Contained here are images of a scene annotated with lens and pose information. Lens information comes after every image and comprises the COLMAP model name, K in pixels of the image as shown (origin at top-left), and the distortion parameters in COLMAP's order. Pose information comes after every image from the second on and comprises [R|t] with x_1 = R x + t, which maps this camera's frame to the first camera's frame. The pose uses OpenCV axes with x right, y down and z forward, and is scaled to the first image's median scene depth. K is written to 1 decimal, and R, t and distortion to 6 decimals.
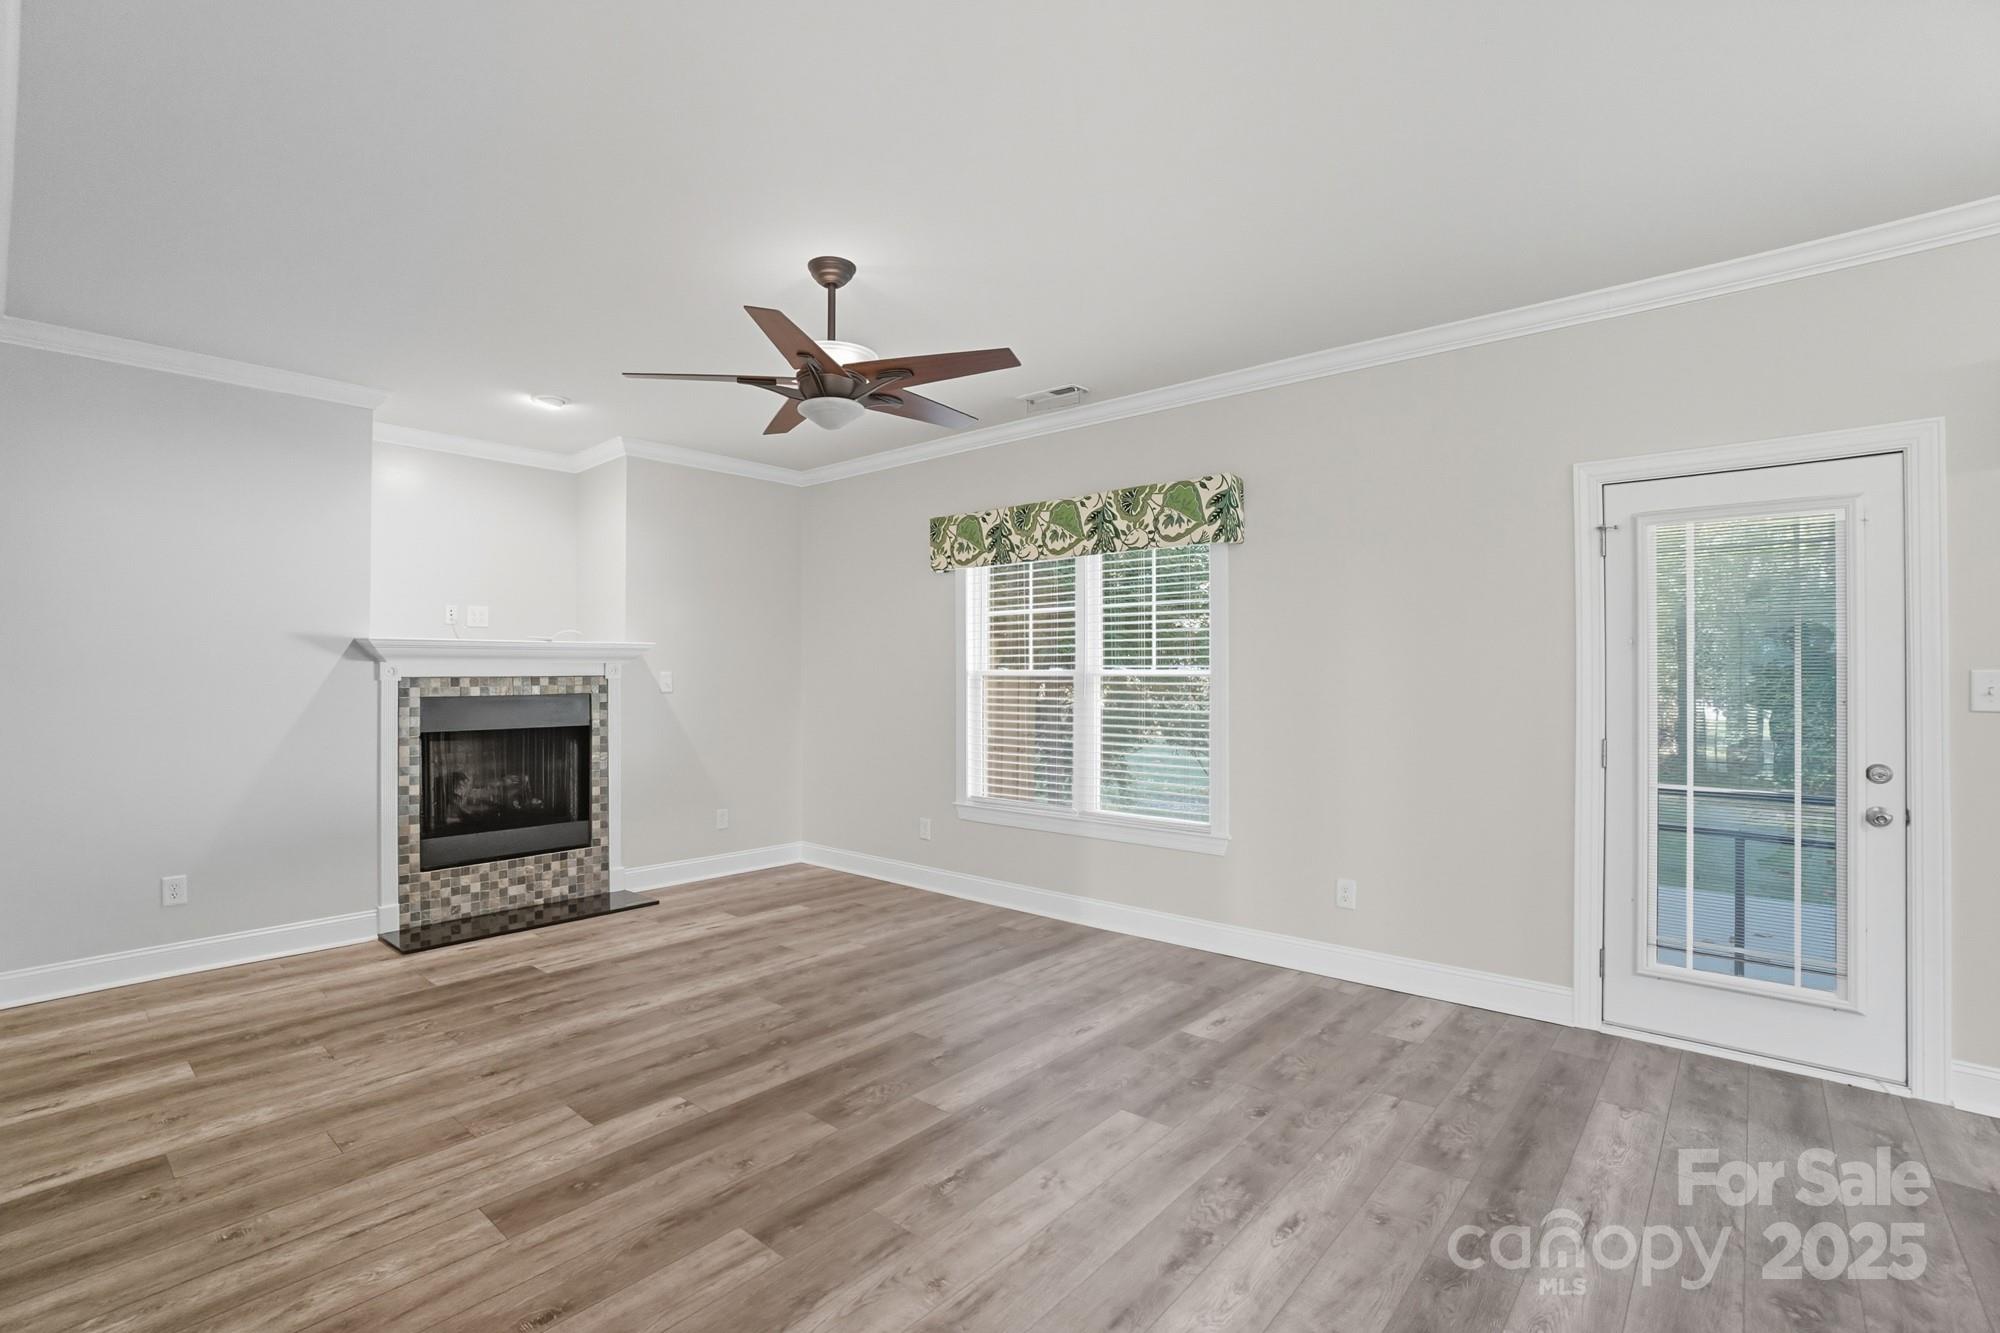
lens RADIAL K [[909.3, 0, 982.0], [0, 909.3, 673.8], [0, 0, 1]] dist [-0.046245, 0.003680]
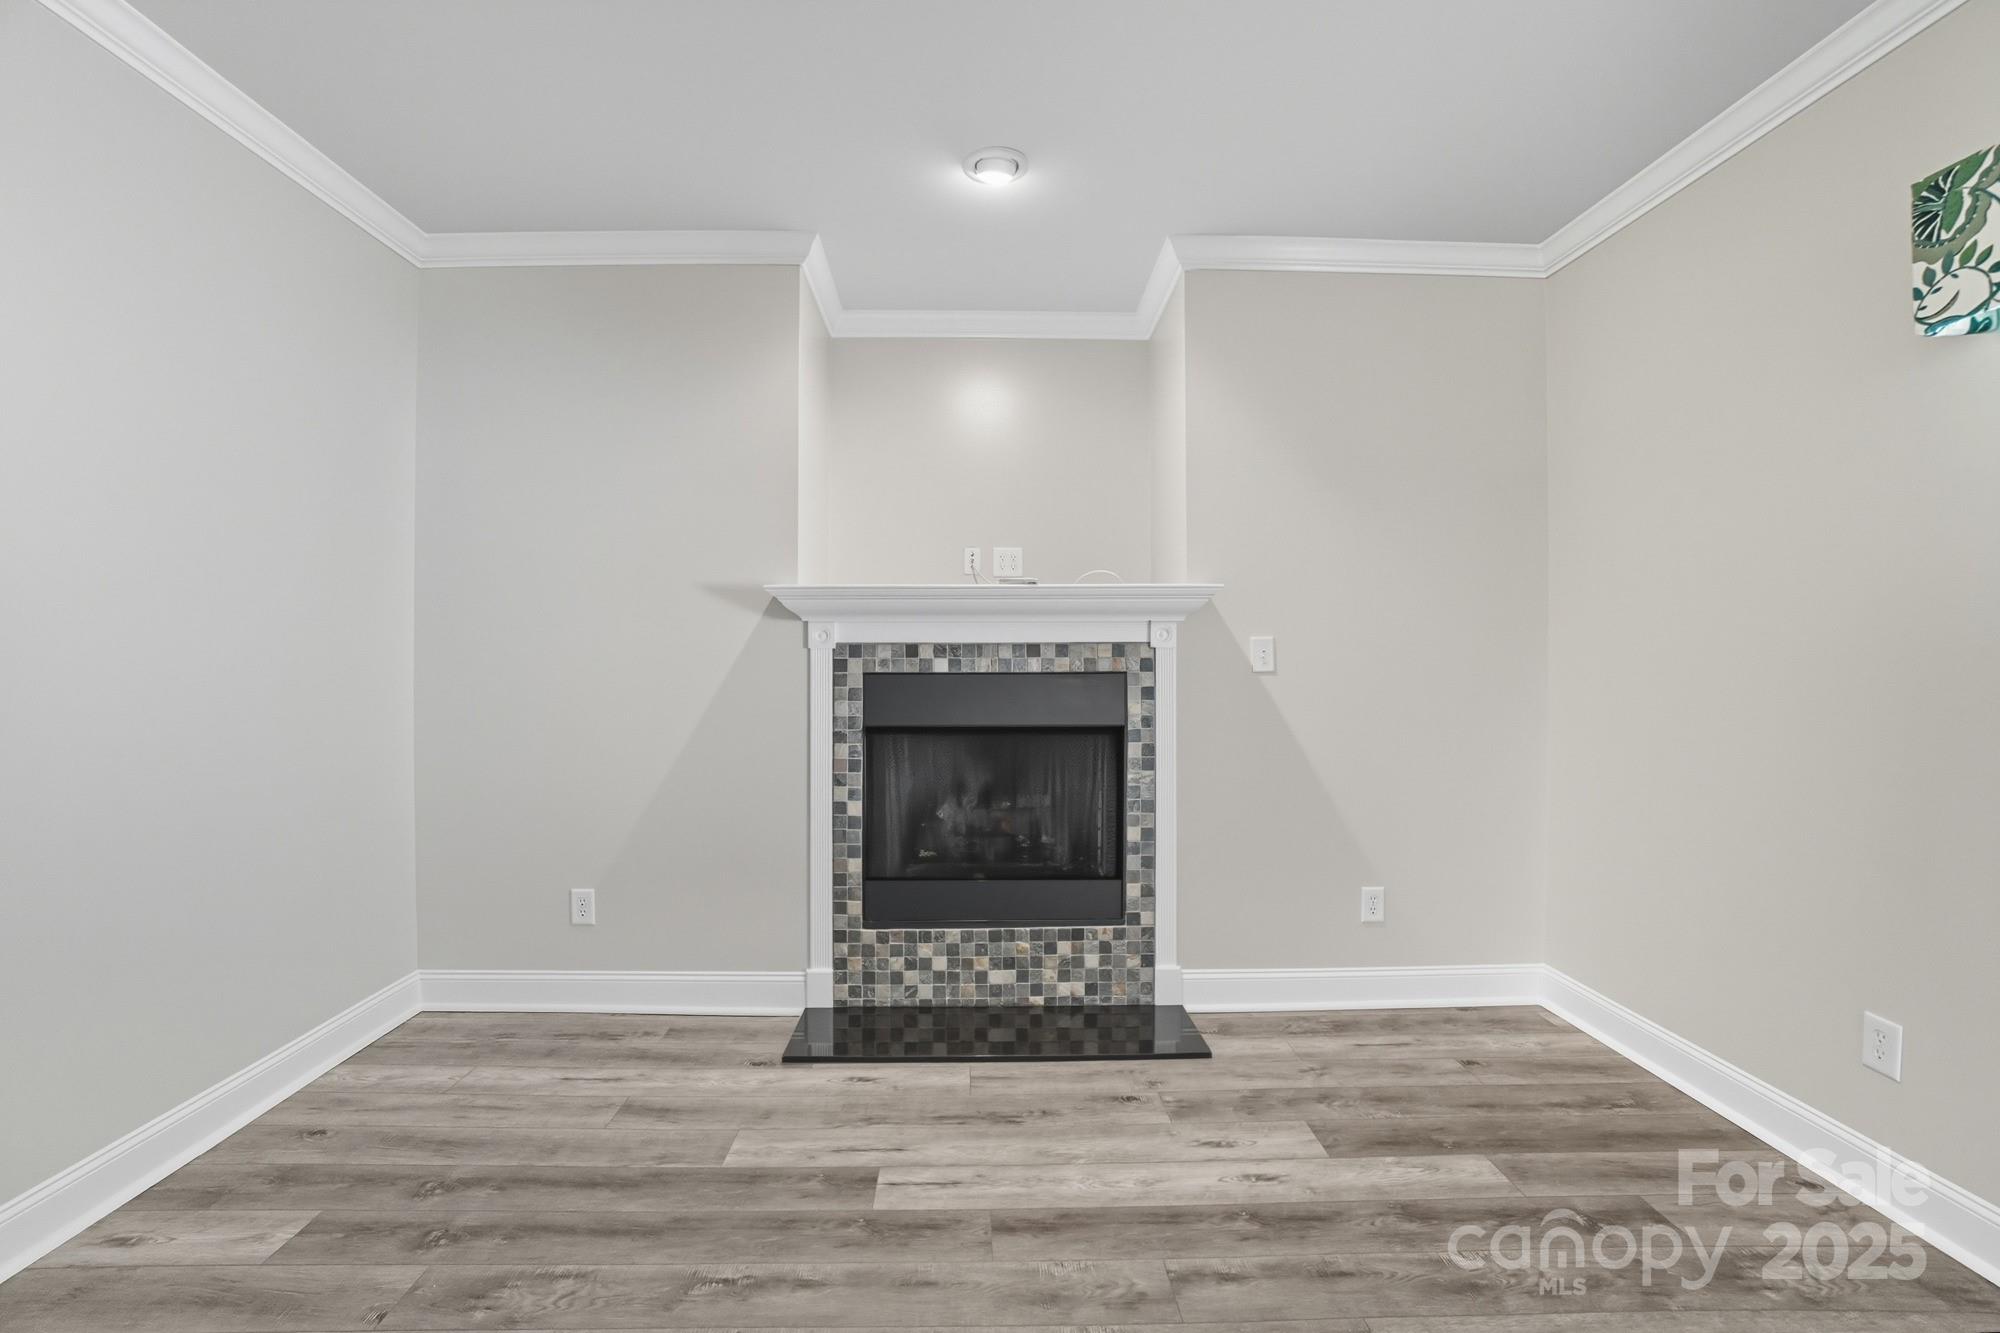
lens RADIAL K [[893.9, 0, 988.3], [0, 893.9, 660.9], [0, 0, 1]] dist [-0.050426, 0.011545]
pose [[0.661736, 0.004207, -0.749725, -0.055331], [-0.000078, 0.999985, 0.005543, 0.013165], [0.749737, -0.003609, 0.661726, 0.626116]]
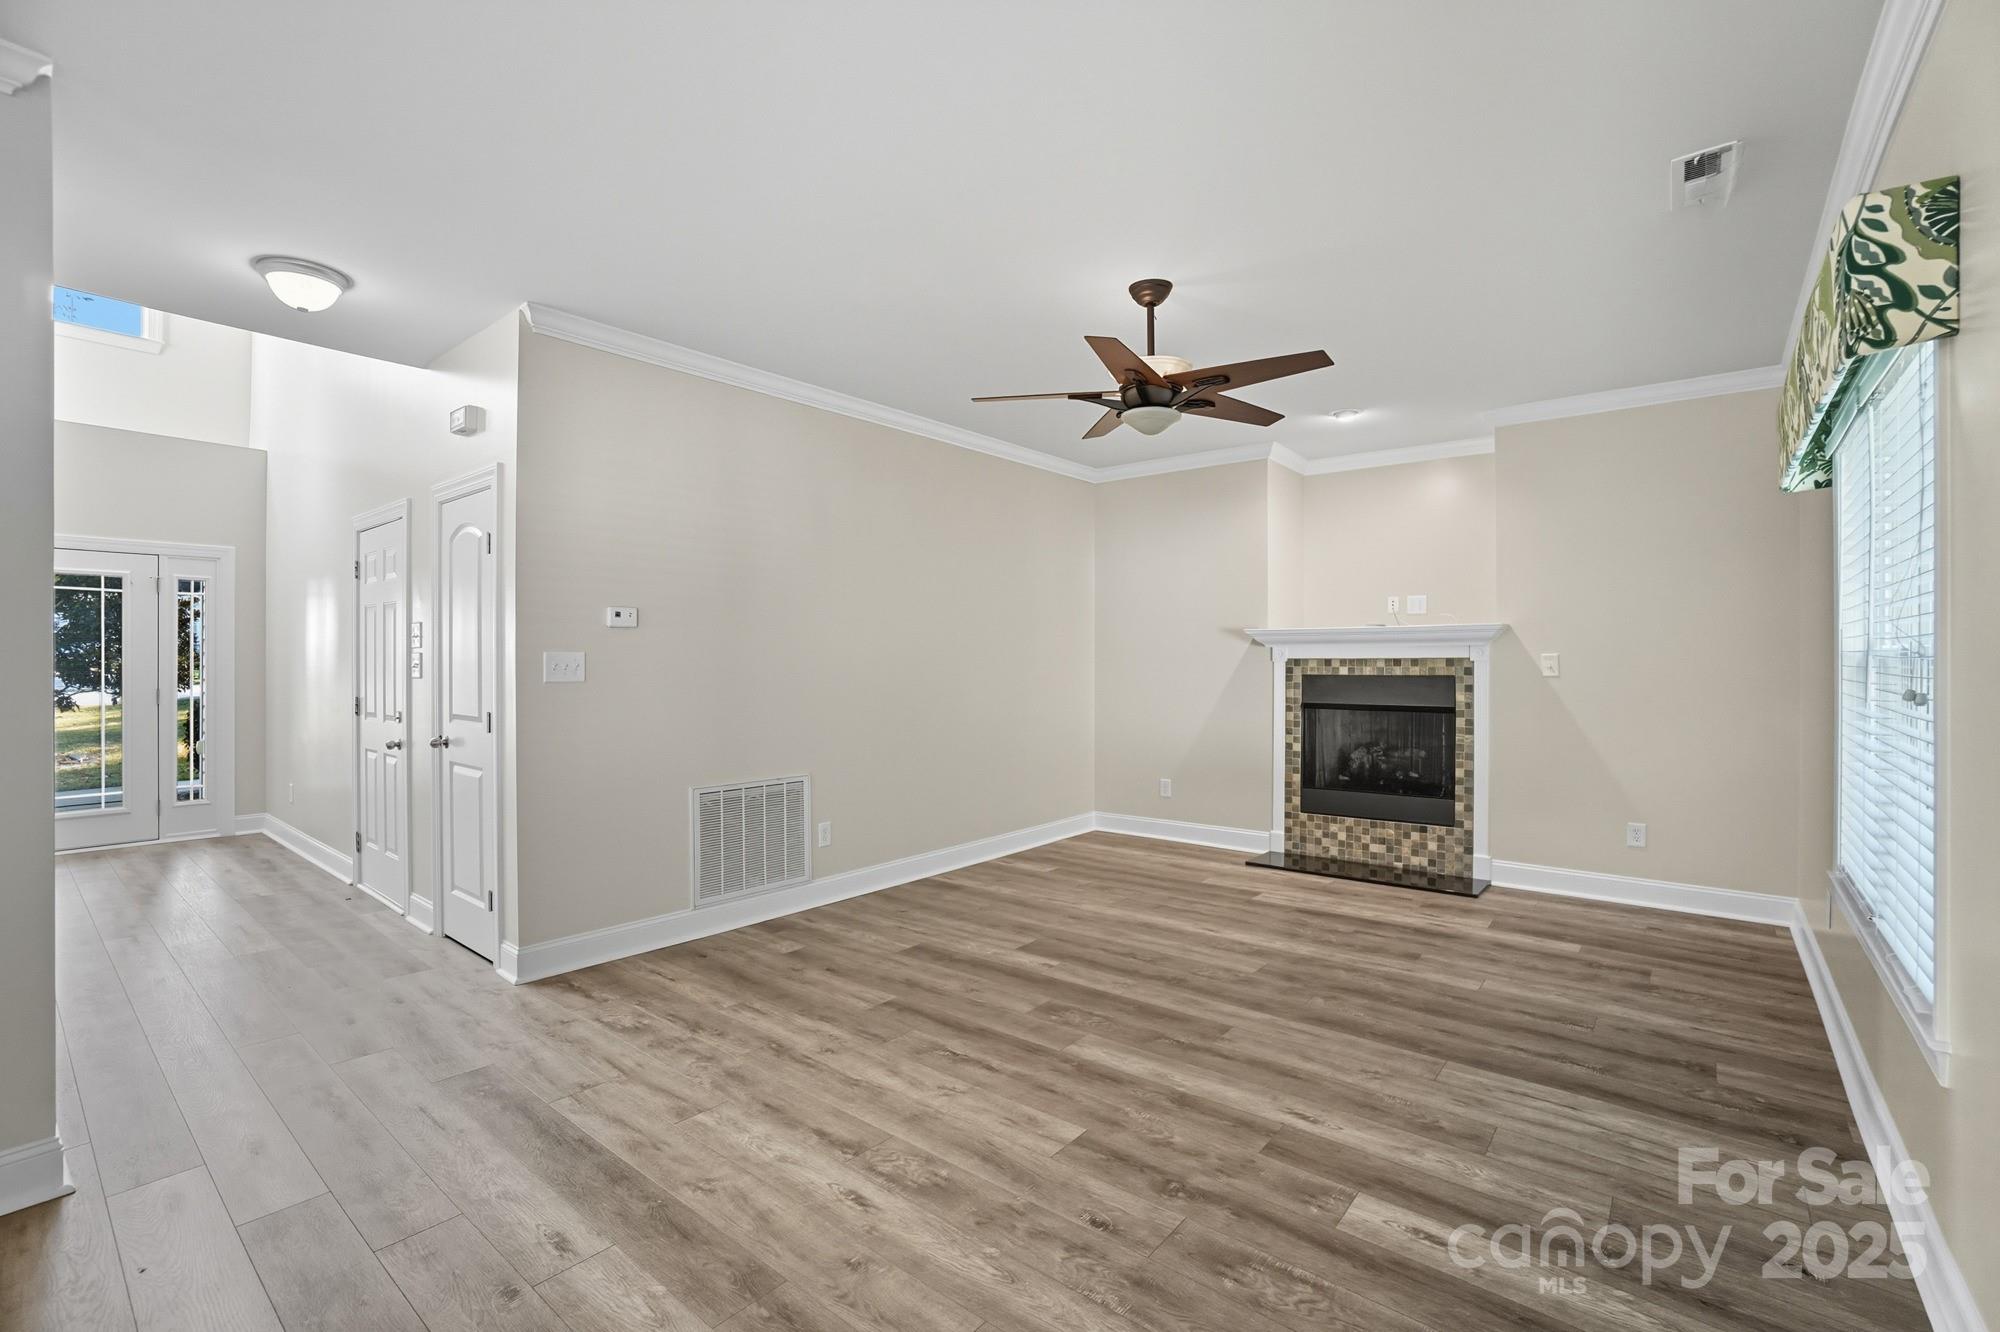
lens RADIAL K [[909.3, 0, 999.2], [0, 909.3, 667.6], [0, 0, 1]] dist [-0.046245, 0.003680]
pose [[0.019646, 0.009863, -0.999758, 0.655325], [0.002469, 0.999948, 0.009913, 0.002071], [0.999804, -0.002664, 0.019620, 0.549381]]
